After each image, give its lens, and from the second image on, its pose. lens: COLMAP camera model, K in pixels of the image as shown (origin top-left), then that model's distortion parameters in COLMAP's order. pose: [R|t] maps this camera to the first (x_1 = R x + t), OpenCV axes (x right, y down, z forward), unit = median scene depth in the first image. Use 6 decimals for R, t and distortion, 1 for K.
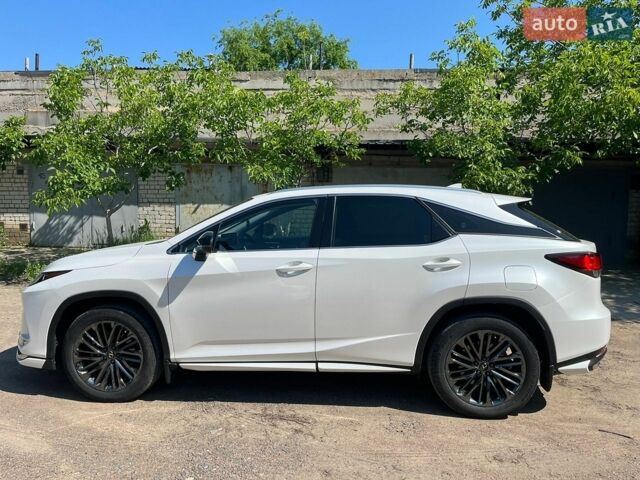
lens RADIAL K [[488.0, 0, 320.2], [0, 488.0, 236.1], [0, 0, 1]] dist [0.074272, -0.106793]
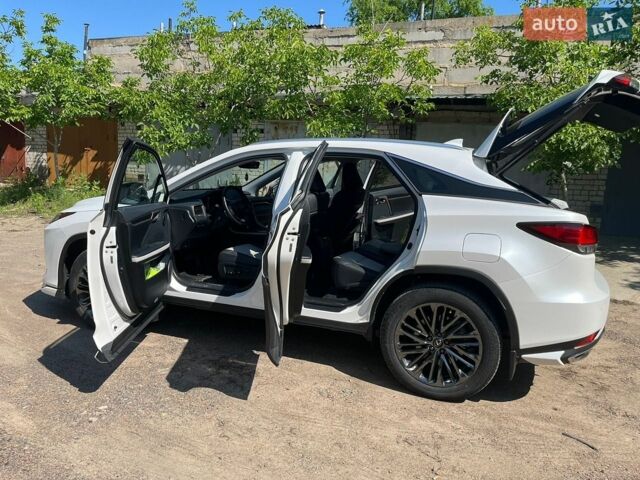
lens RADIAL K [[491.9, 0, 338.1], [0, 491.9, 227.5], [0, 0, 1]] dist [0.067396, -0.102695]
pose [[0.958957, 0.061467, -0.276809, 0.376378], [-0.044881, 0.996819, 0.065866, 0.002585], [0.279977, -0.050740, 0.958665, 0.086409]]
